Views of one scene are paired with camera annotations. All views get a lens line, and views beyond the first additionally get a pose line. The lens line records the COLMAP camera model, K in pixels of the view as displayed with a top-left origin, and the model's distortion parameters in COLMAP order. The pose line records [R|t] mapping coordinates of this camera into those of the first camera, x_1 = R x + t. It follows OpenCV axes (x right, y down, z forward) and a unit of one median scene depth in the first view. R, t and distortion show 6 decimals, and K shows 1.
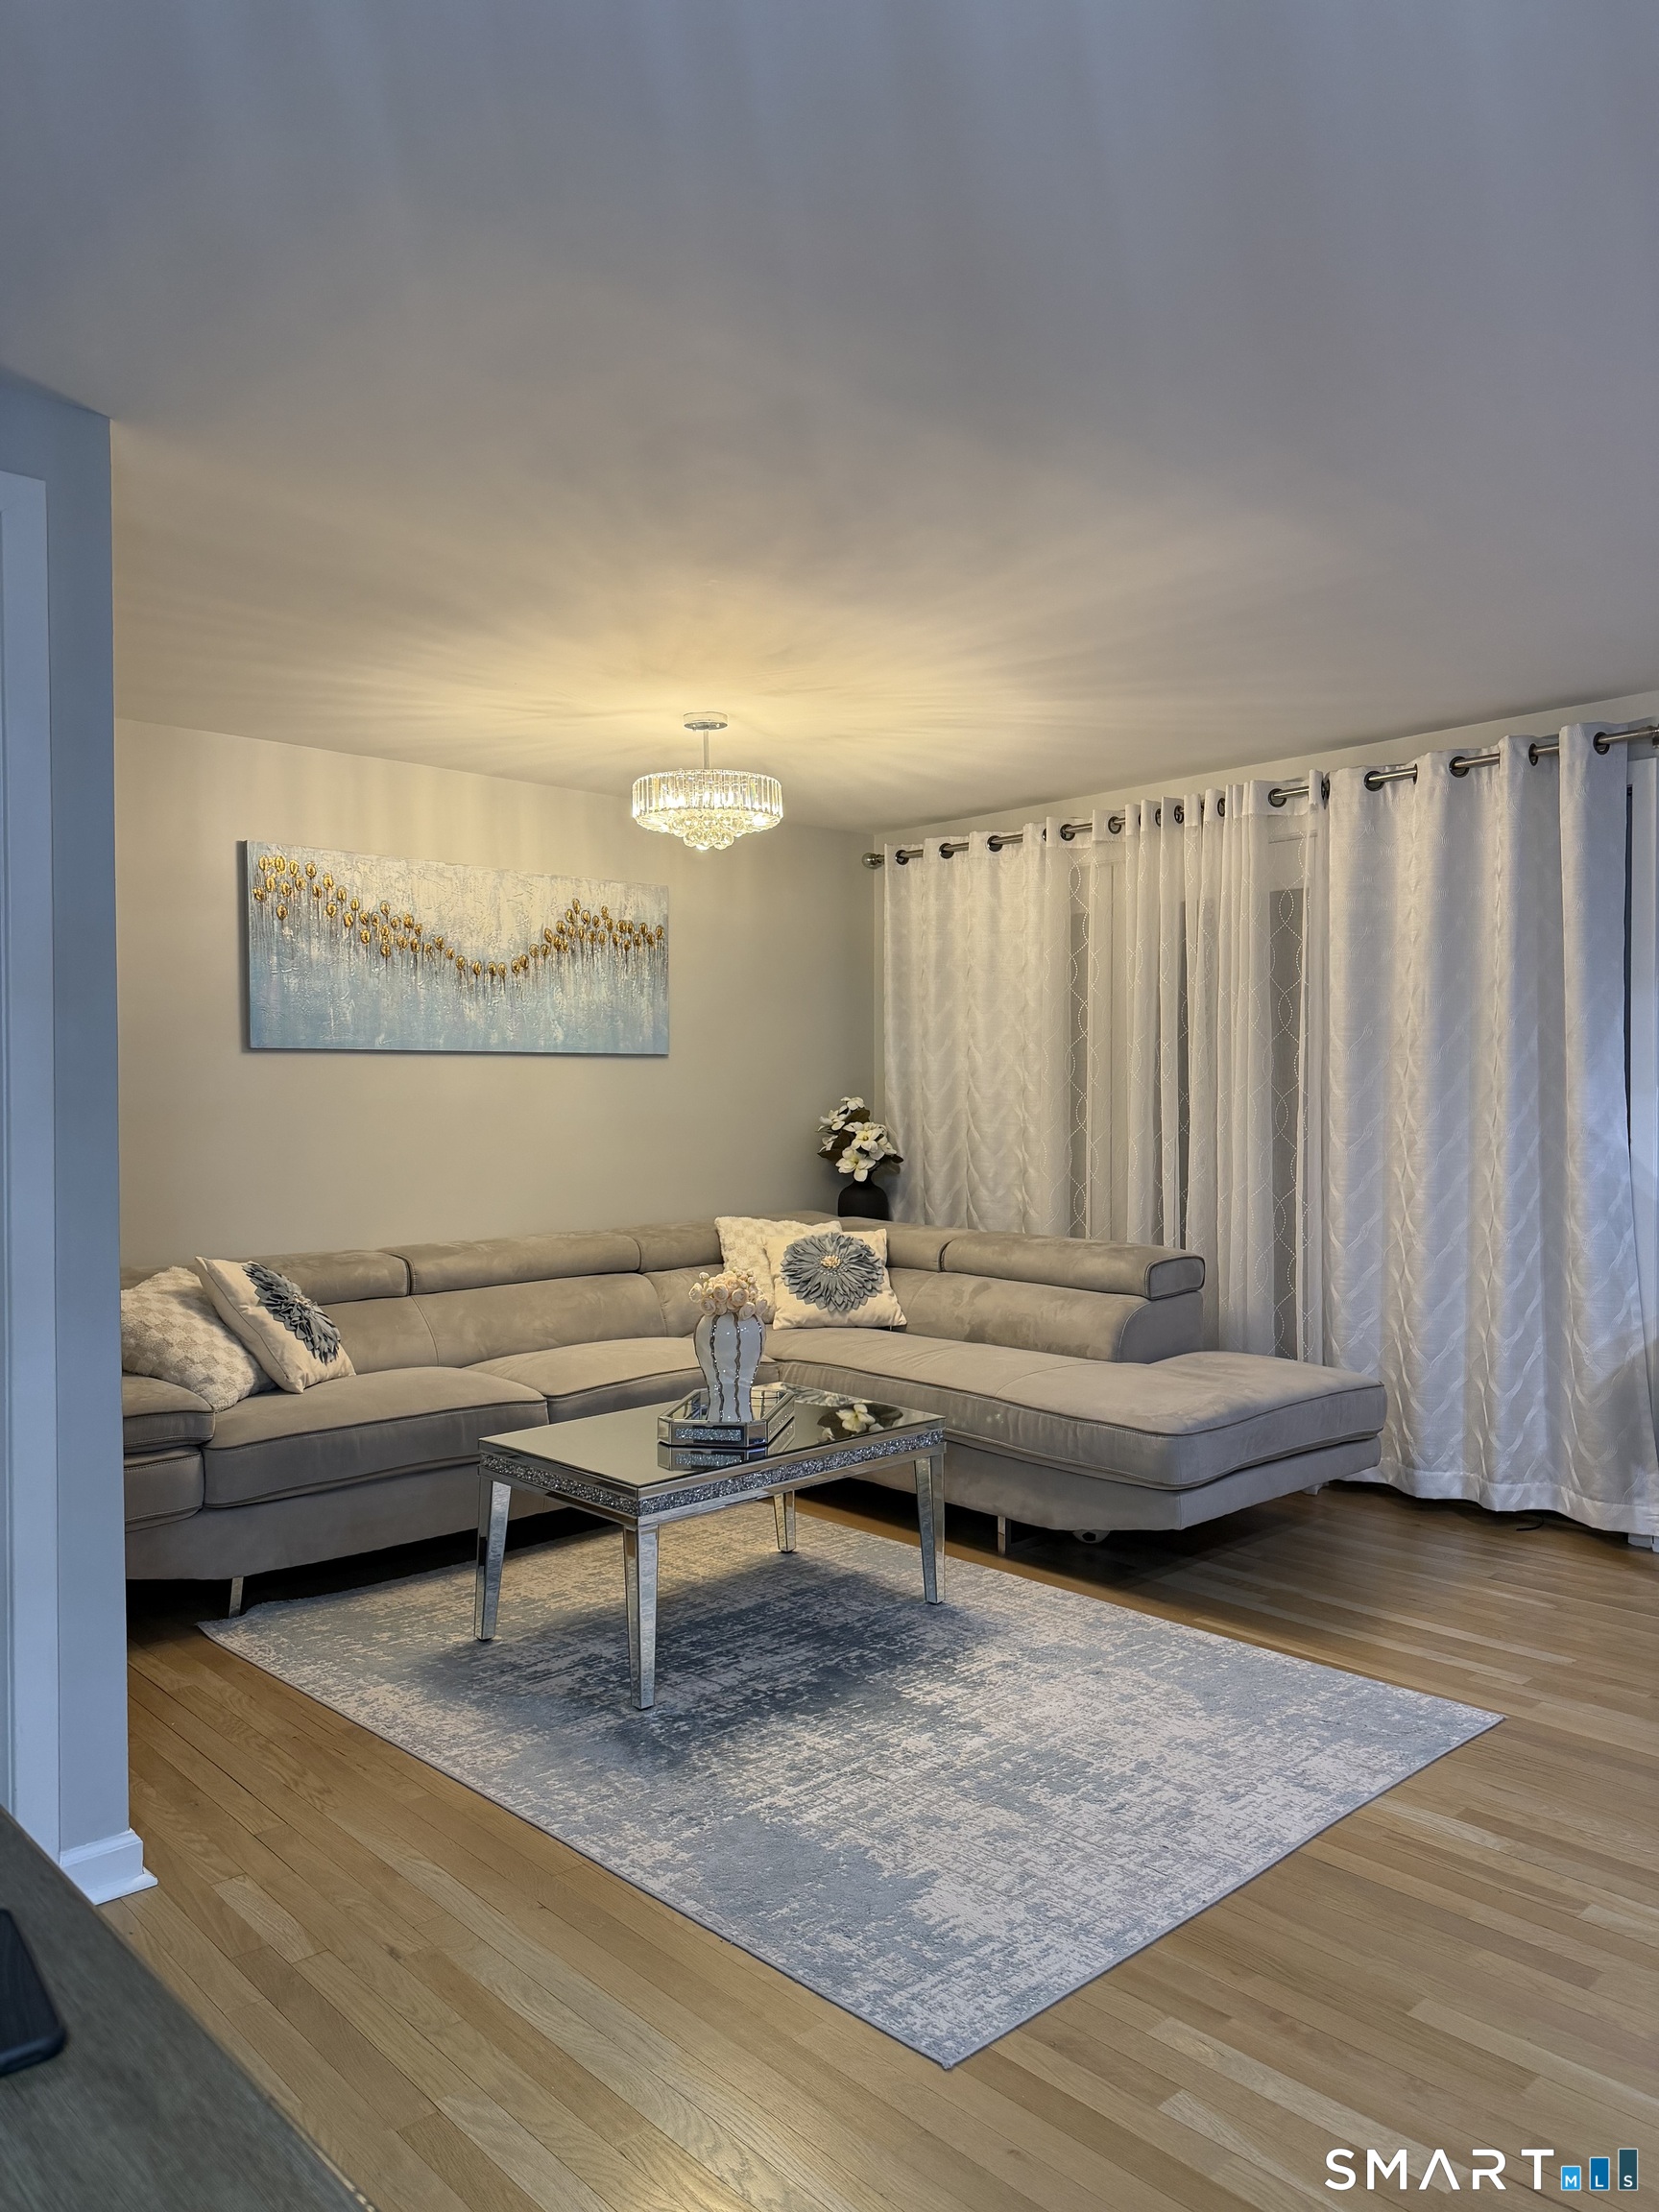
lens RADIAL K [[1540.8, 0, 836.1], [0, 1540.8, 1111.9], [0, 0, 1]] dist [0.190829, -0.412556]
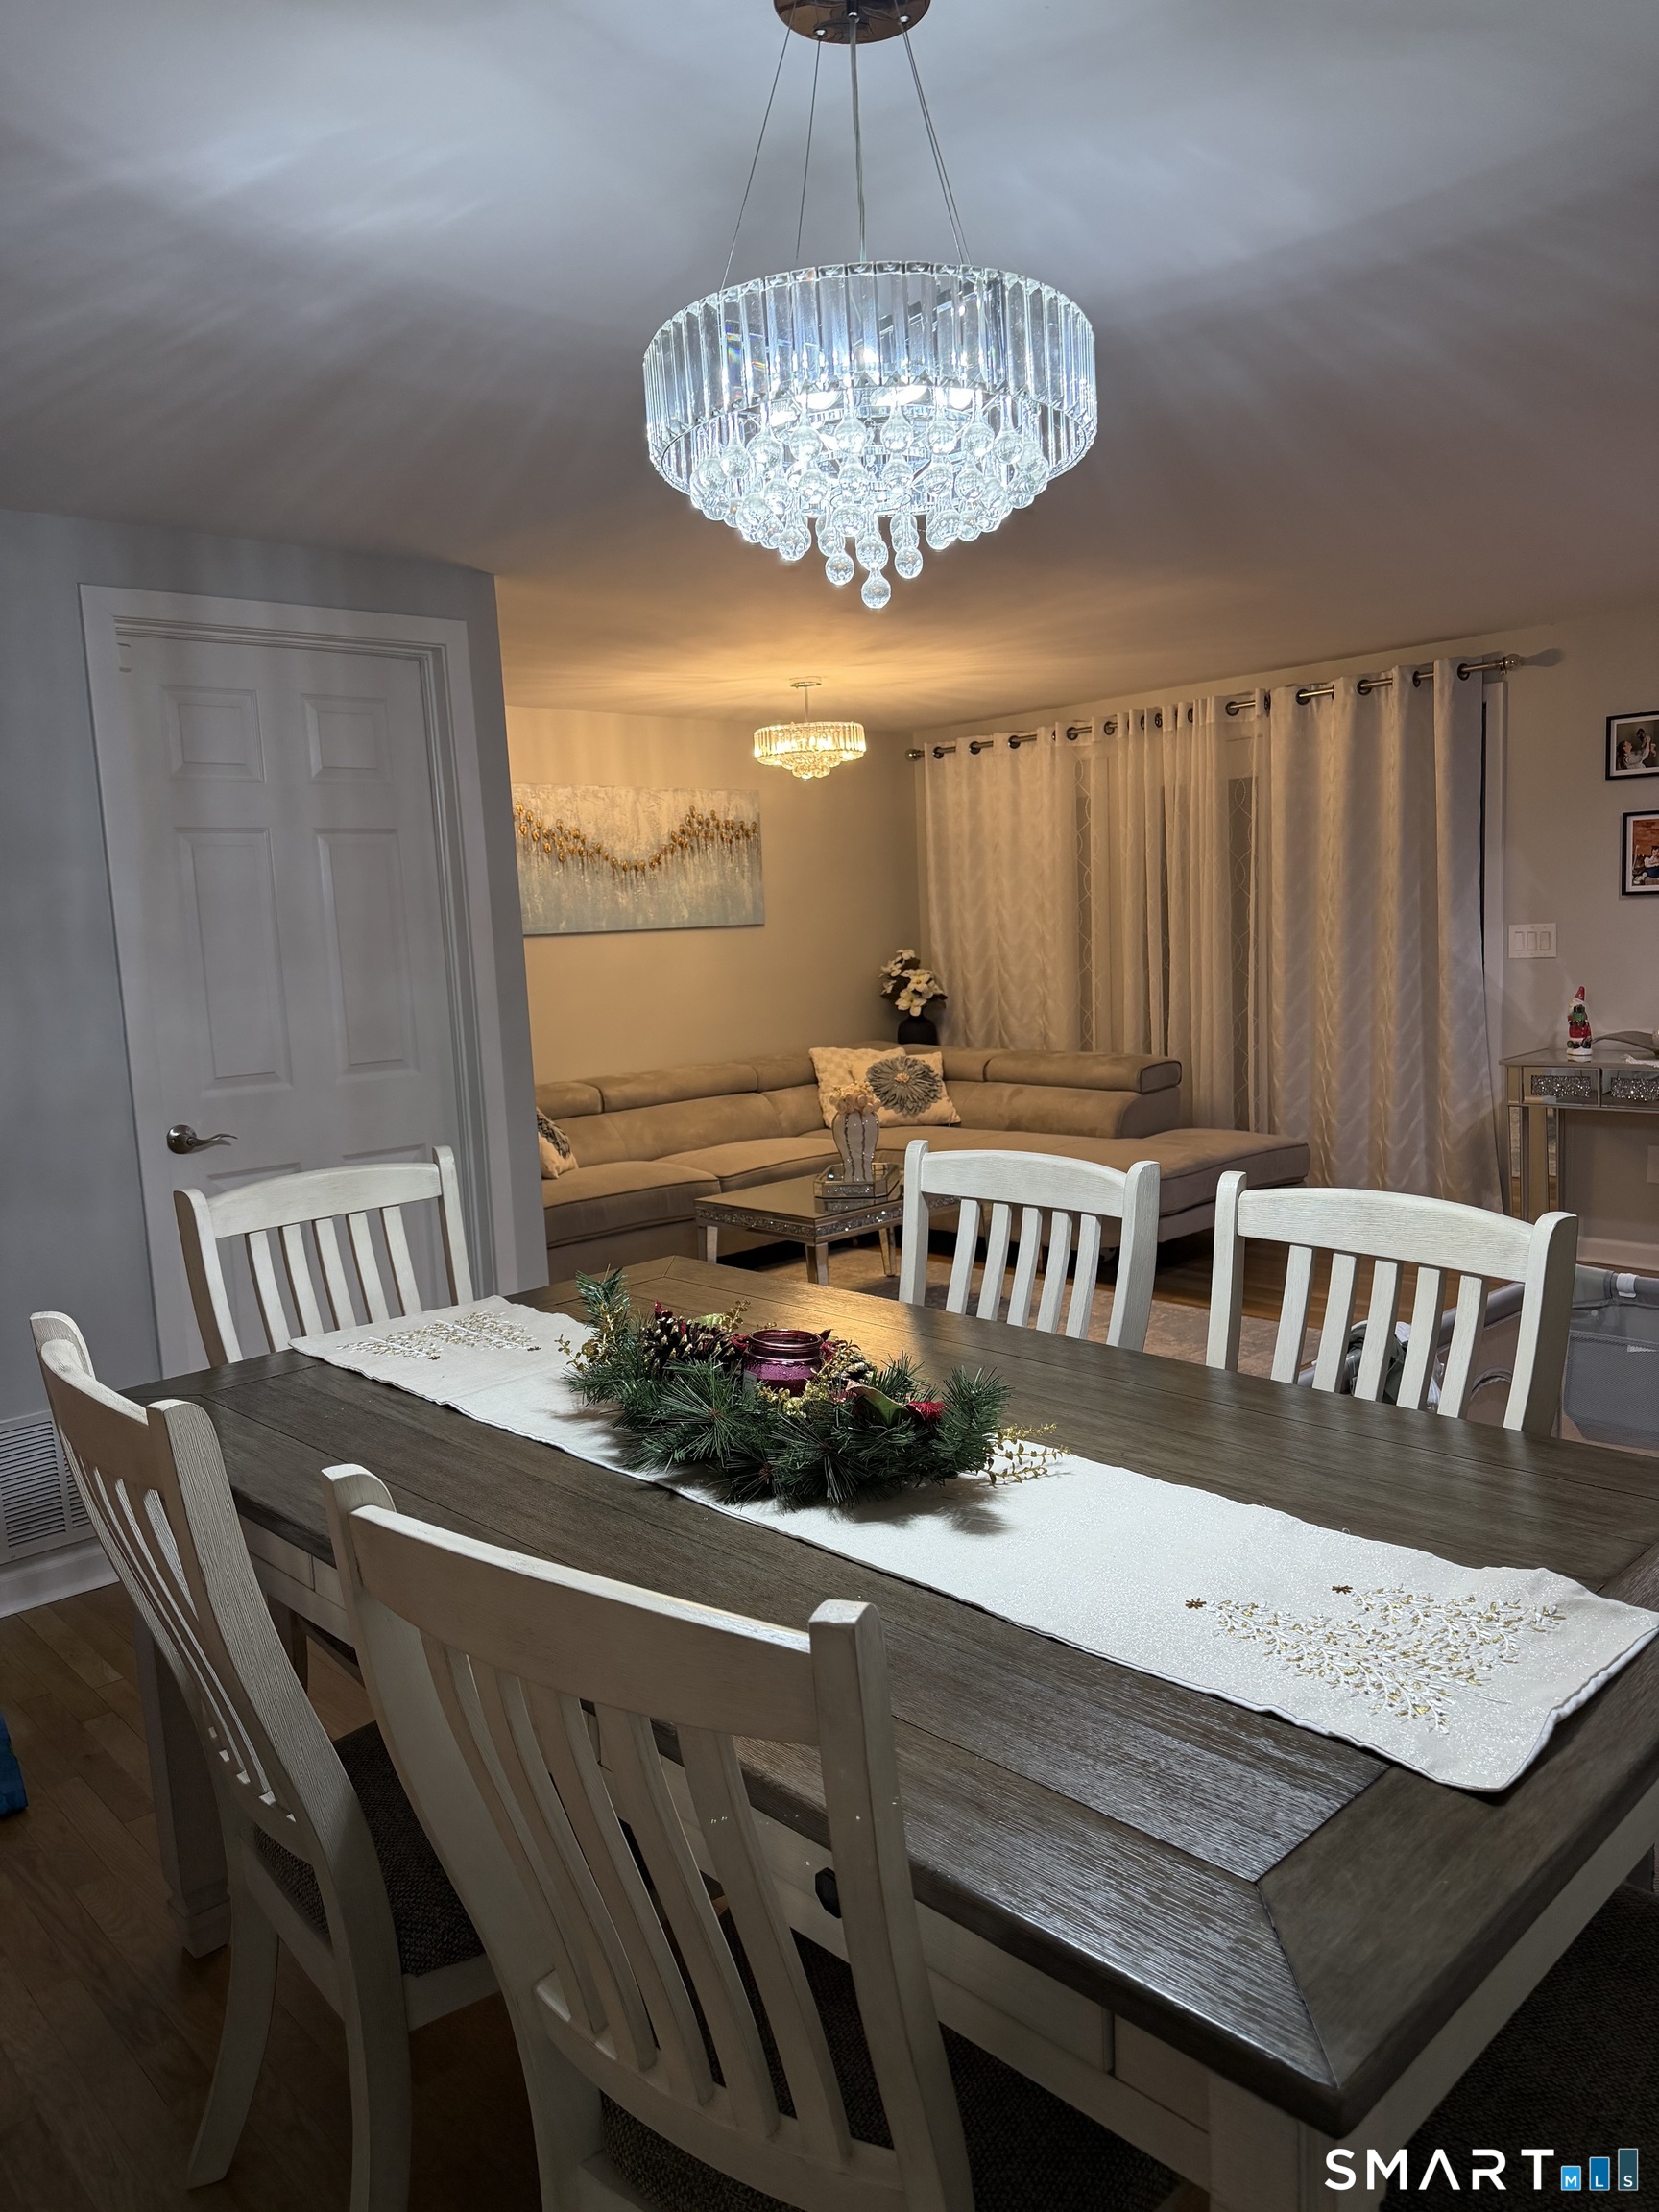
lens RADIAL K [[1540.8, 0, 836.1], [0, 1540.8, 1111.9], [0, 0, 1]] dist [0.190829, -0.412556]
pose [[0.999091, -0.042579, -0.002203, -0.059038], [0.042562, 0.992976, 0.110394, -0.023402], [-0.002513, -0.110388, 0.993885, -0.328703]]
